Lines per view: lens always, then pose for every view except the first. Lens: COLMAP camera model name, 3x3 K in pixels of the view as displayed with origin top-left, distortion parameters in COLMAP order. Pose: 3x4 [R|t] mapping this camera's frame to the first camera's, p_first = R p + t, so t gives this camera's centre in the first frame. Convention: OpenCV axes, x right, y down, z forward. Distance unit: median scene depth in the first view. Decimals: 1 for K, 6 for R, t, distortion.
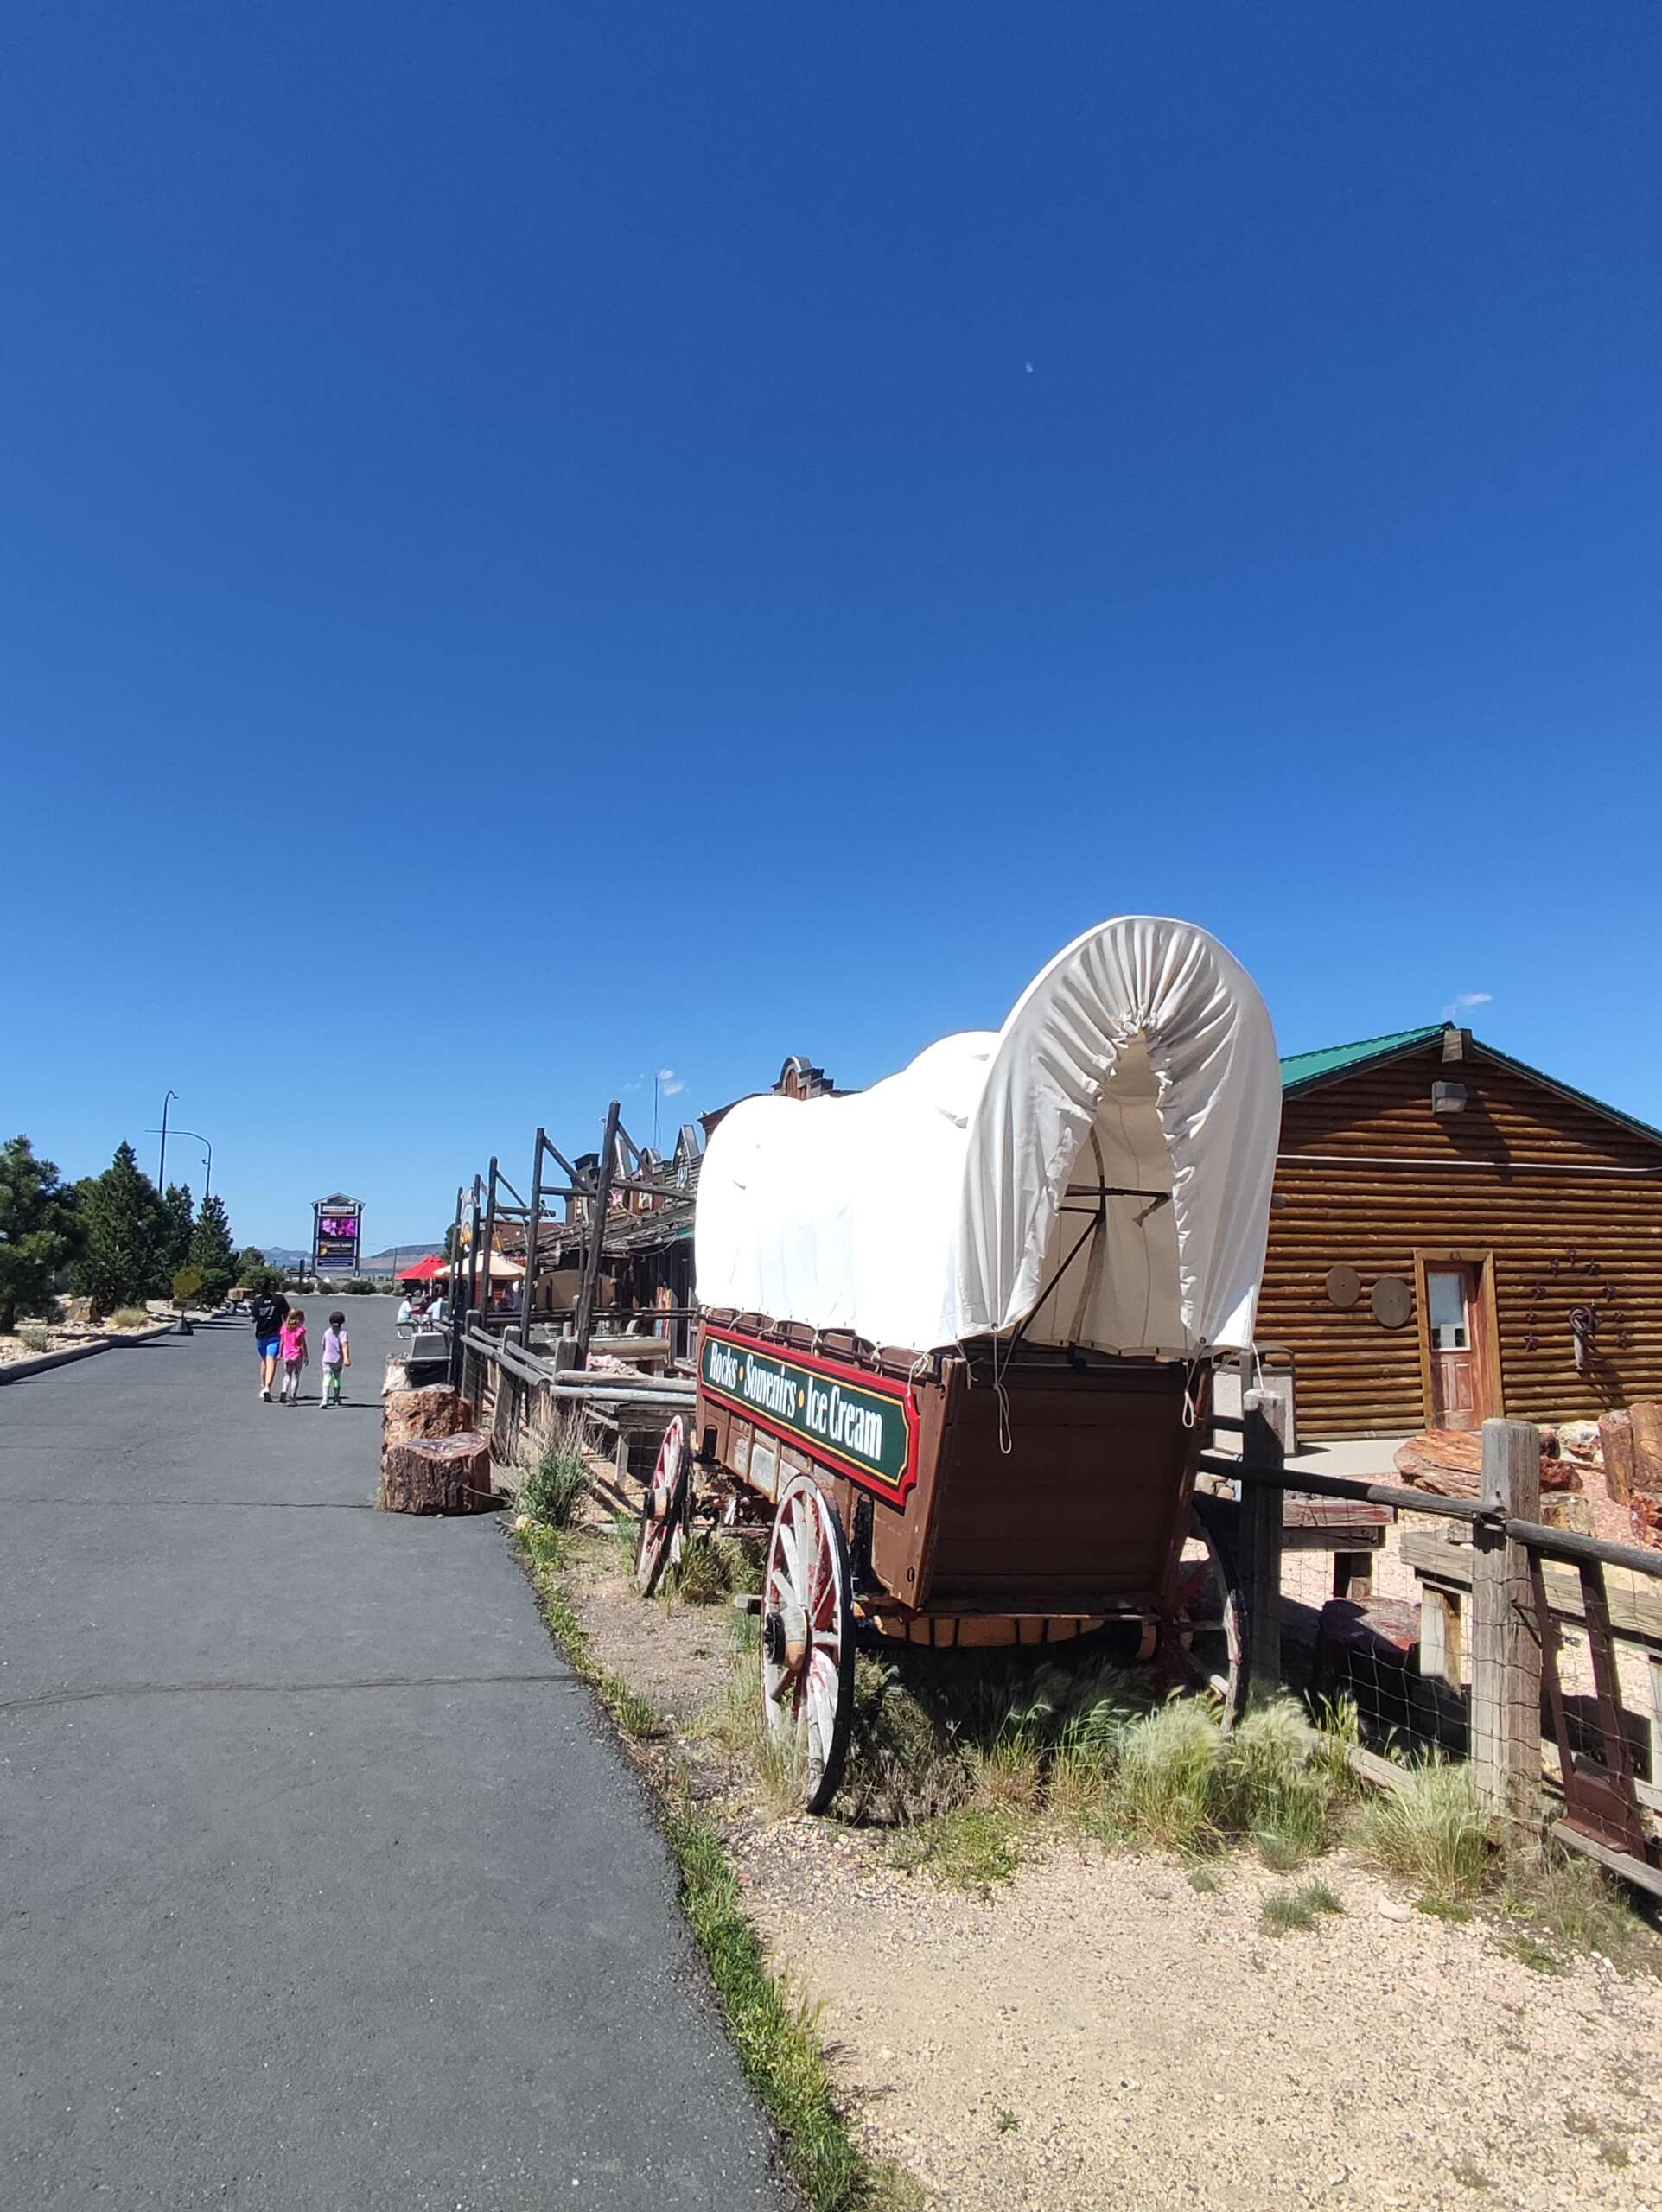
lens RADIAL K [[1324.6, 0, 831.0], [0, 1324.6, 1106.0], [0, 0, 1]] dist [-0.003261, -0.000578]
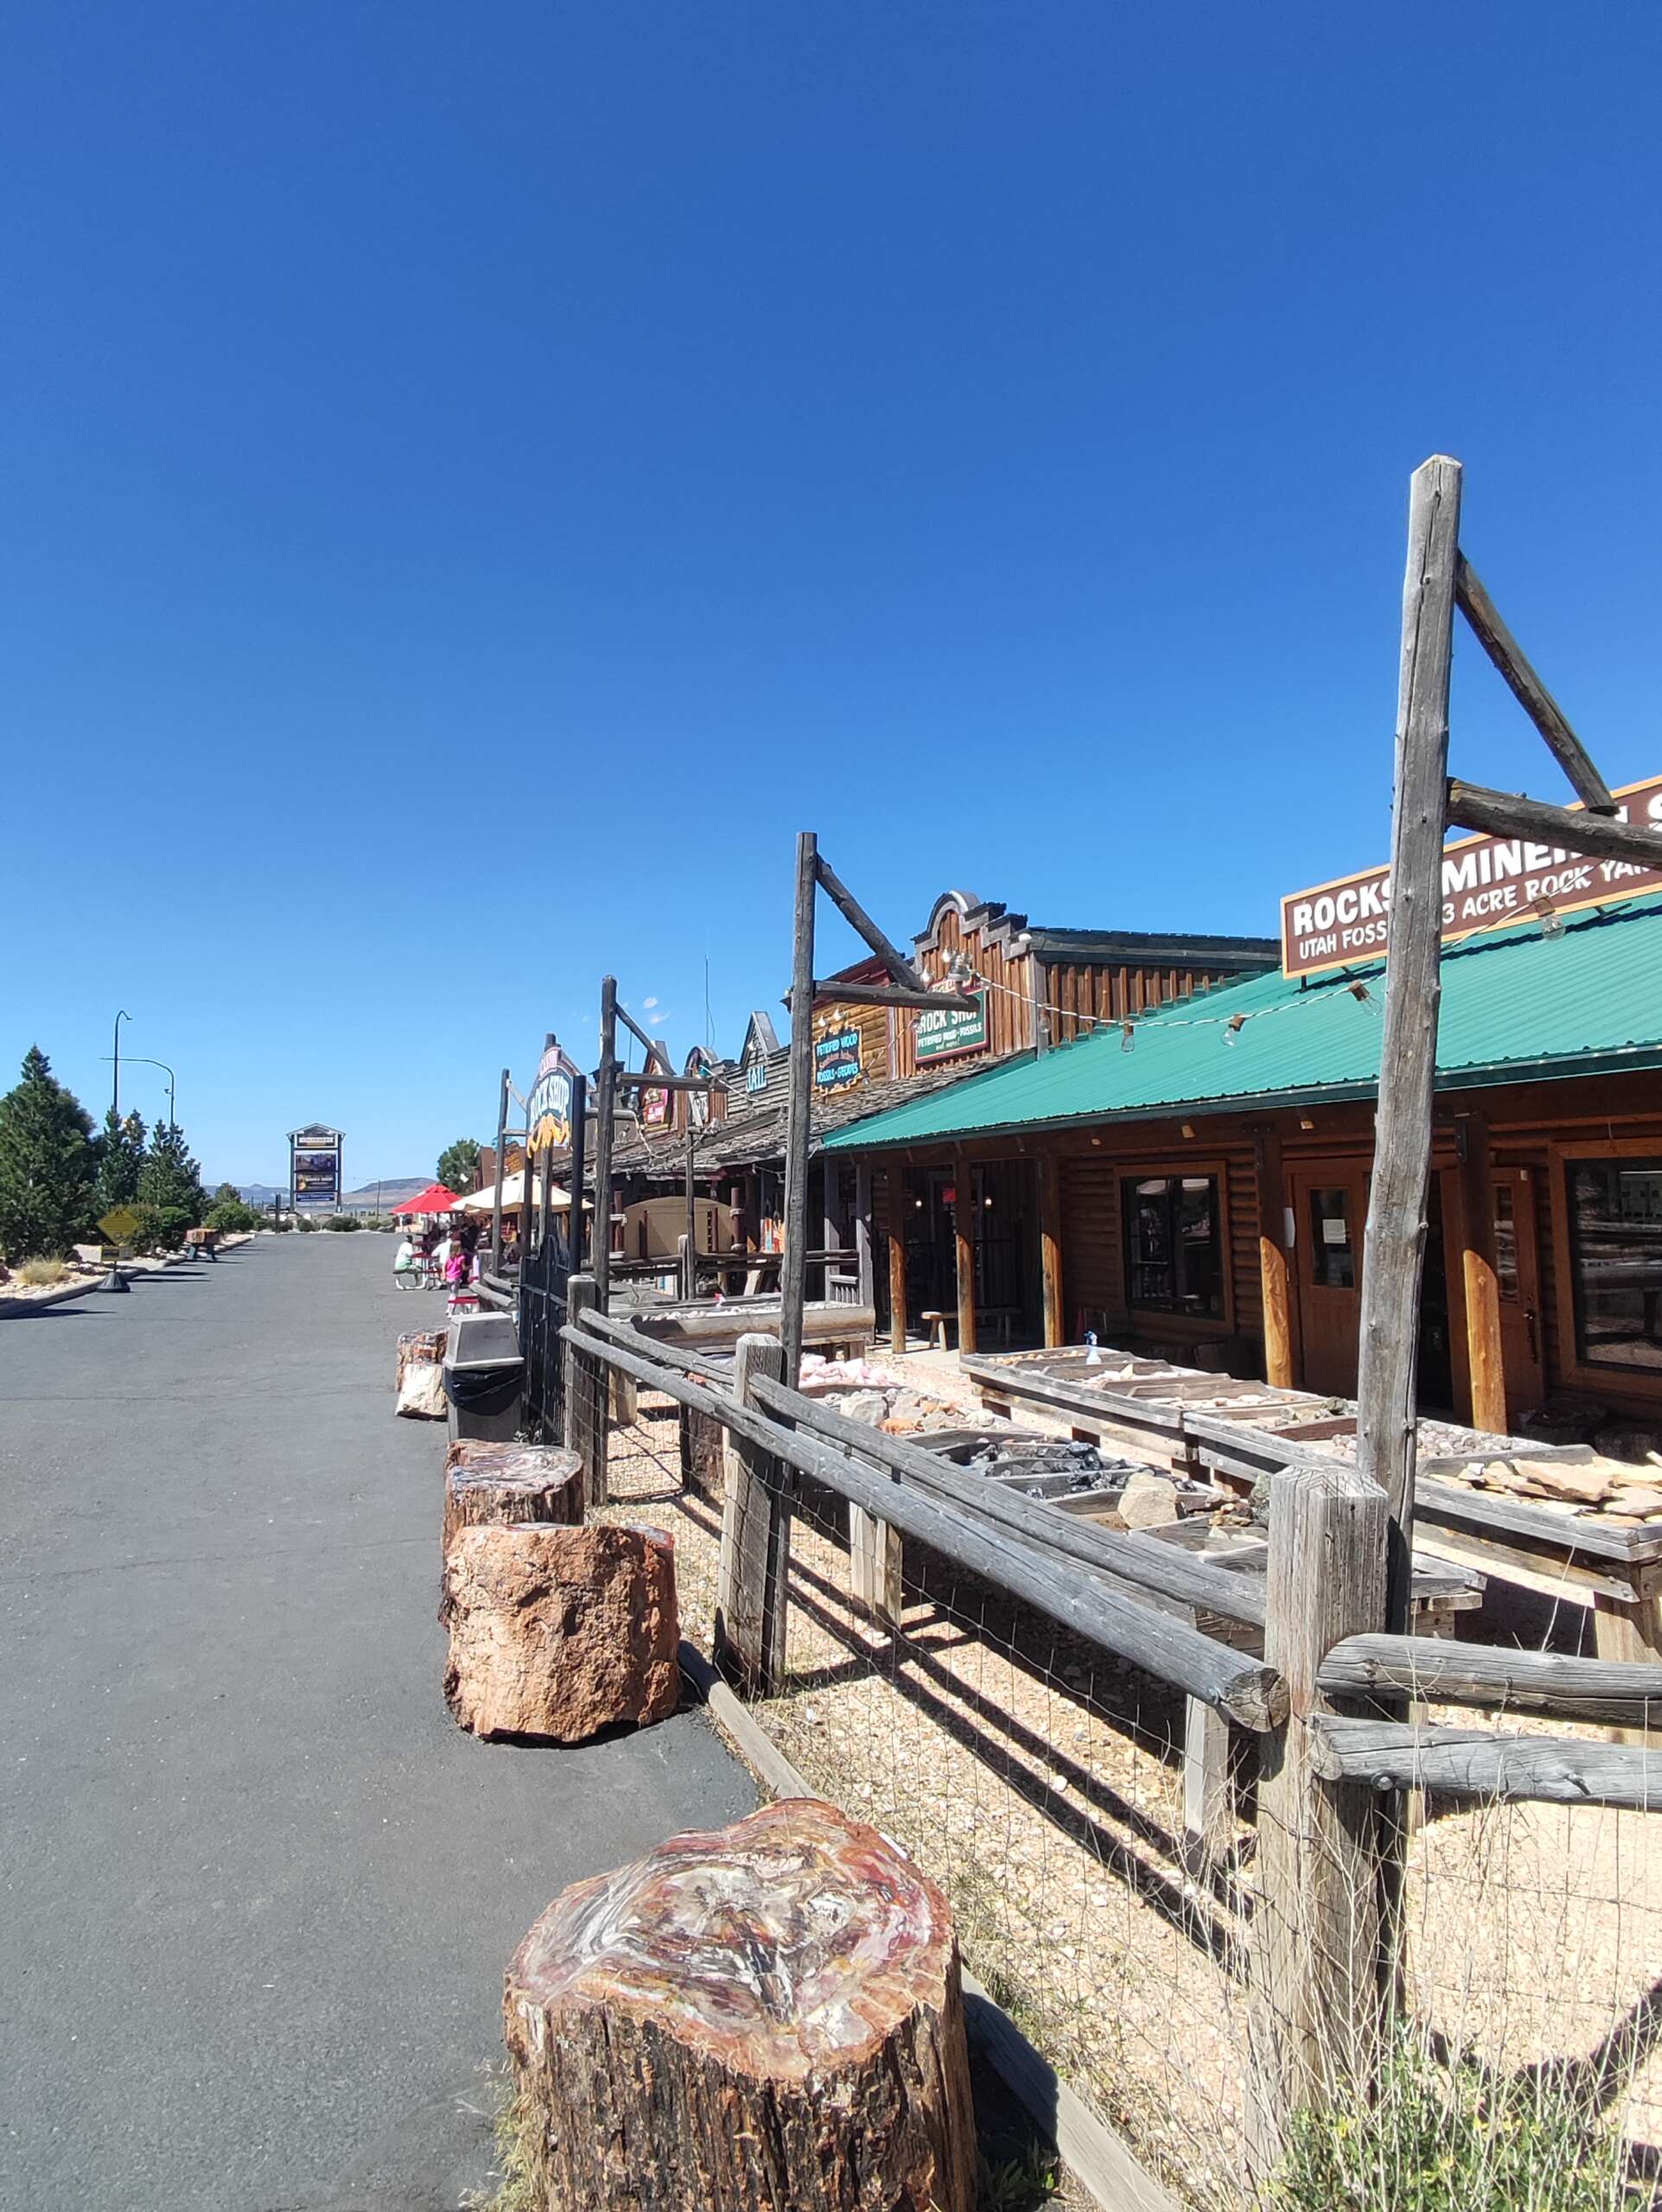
lens RADIAL K [[1324.6, 0, 831.0], [0, 1324.6, 1106.0], [0, 0, 1]] dist [-0.003261, -0.000578]
pose [[0.999716, -0.018298, 0.015291, -0.179566], [0.017425, 0.998311, 0.055425, 0.062723], [-0.016279, -0.055143, 0.998346, 0.491718]]
